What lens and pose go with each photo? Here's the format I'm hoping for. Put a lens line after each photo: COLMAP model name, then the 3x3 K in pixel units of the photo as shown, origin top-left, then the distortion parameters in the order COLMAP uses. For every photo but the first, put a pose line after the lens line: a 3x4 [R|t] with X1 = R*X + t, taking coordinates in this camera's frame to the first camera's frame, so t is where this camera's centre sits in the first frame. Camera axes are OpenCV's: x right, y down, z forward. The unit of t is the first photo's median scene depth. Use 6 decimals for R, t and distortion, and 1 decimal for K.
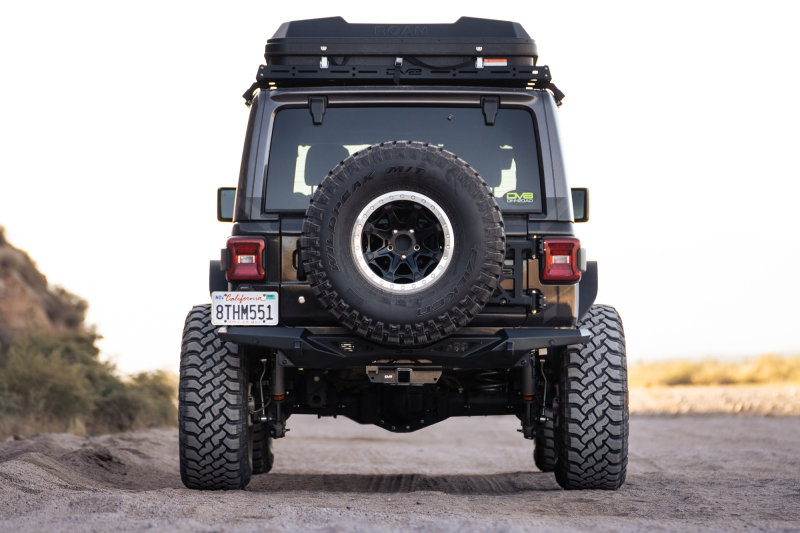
lens RADIAL K [[3805.9, 0, 400.0], [0, 3805.9, 266.5], [0, 0, 1]] dist [0.548479, 11.625237]
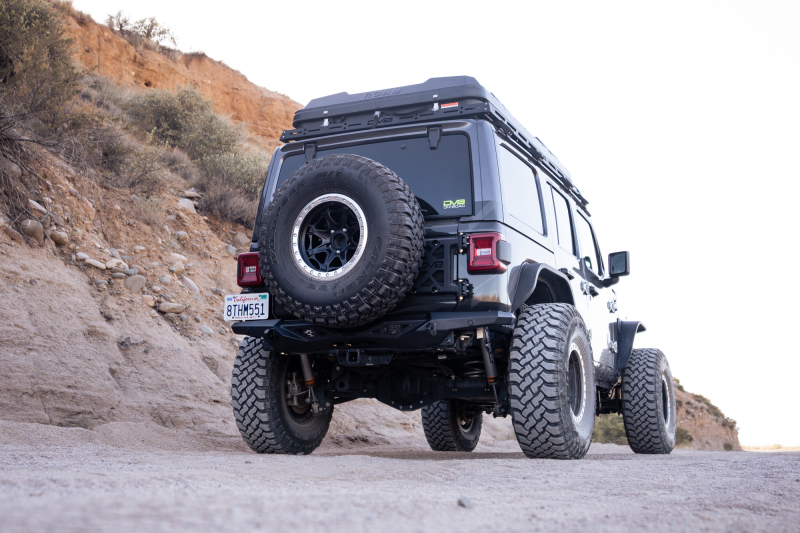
lens RADIAL K [[962.7, 0, 387.6], [0, 962.7, 268.2], [0, 0, 1]] dist [-0.000745, -0.003732]
pose [[0.906393, -0.064071, -0.417548, 0.136069], [0.000755, 0.988675, -0.150069, 0.046233], [0.422434, 0.135706, 0.896177, 0.728665]]
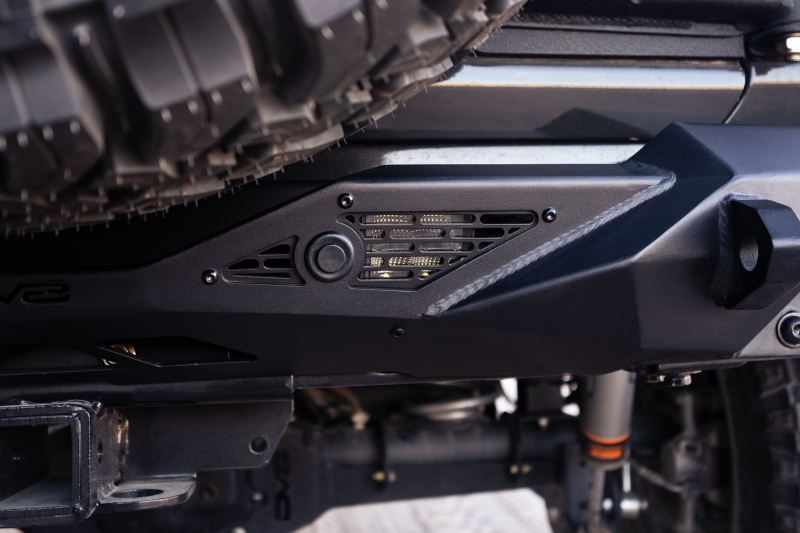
lens RADIAL K [[957.1, 0, 400.0], [0, 957.1, 266.5], [0, 0, 1]] dist [0.000783, 0.000441]
pose [[0.993110, -0.031723, 0.112807, 0.011060], [0.034885, 0.999049, -0.026173, 0.022696], [-0.111869, 0.029928, 0.993272, 0.954857]]
